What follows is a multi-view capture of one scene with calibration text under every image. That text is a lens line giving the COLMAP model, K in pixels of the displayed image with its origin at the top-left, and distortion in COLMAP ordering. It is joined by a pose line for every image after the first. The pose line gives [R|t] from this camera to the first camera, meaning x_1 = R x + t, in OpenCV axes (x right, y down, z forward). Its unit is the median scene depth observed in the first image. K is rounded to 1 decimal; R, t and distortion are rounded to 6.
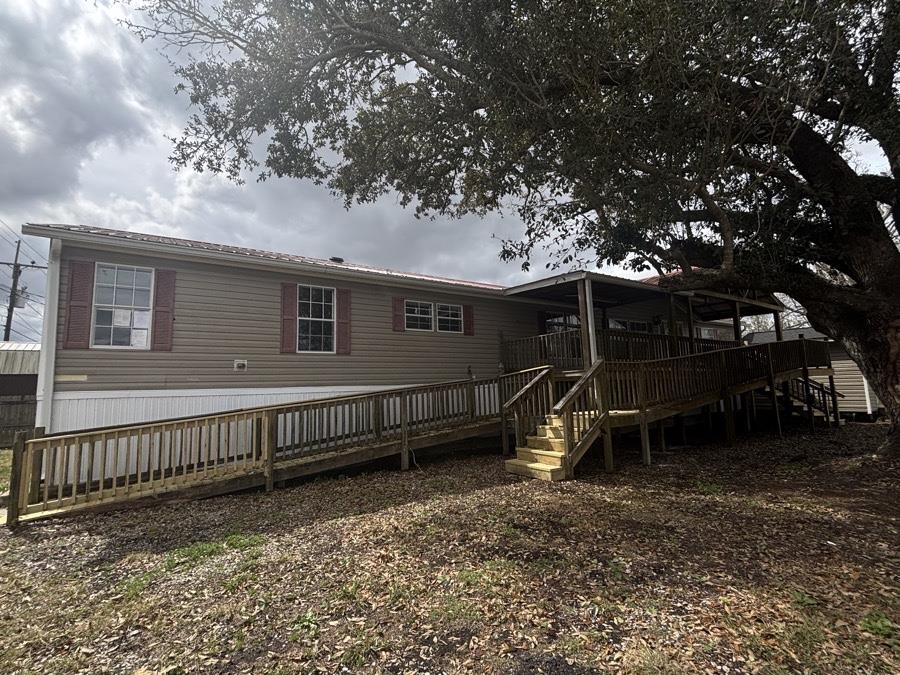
lens RADIAL K [[420.7, 0, 451.7], [0, 420.7, 335.3], [0, 0, 1]] dist [-0.005510, -0.000258]
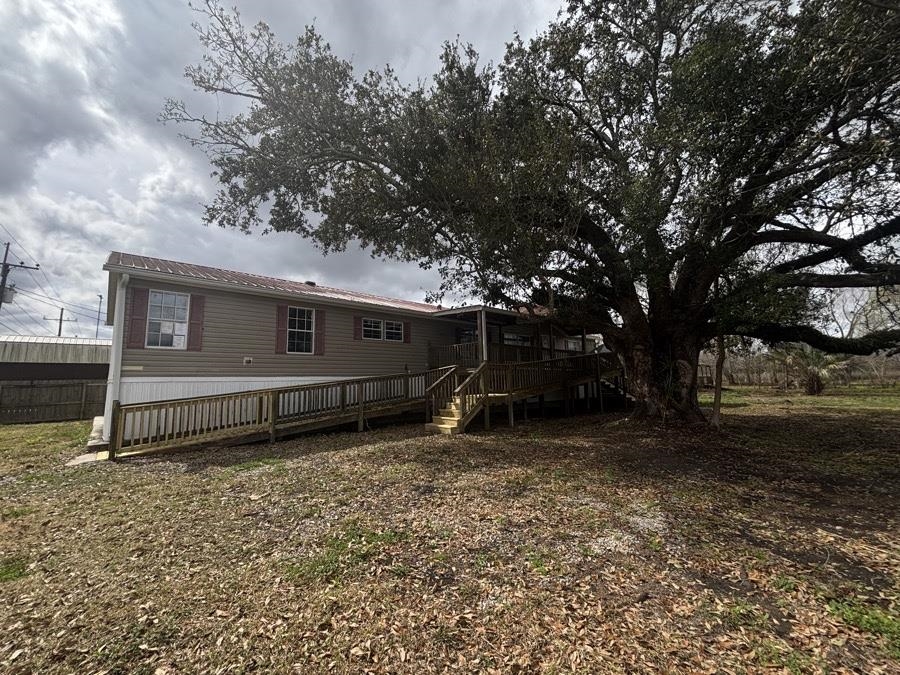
lens RADIAL K [[363.6, 0, 454.0], [0, 363.6, 337.6], [0, 0, 1]] dist [0.003788, -0.000291]
pose [[0.986809, 0.032222, 0.158648, 0.003318], [-0.032747, 0.999463, 0.000698, -0.033715], [-0.158541, -0.005884, 0.987335, -0.352157]]
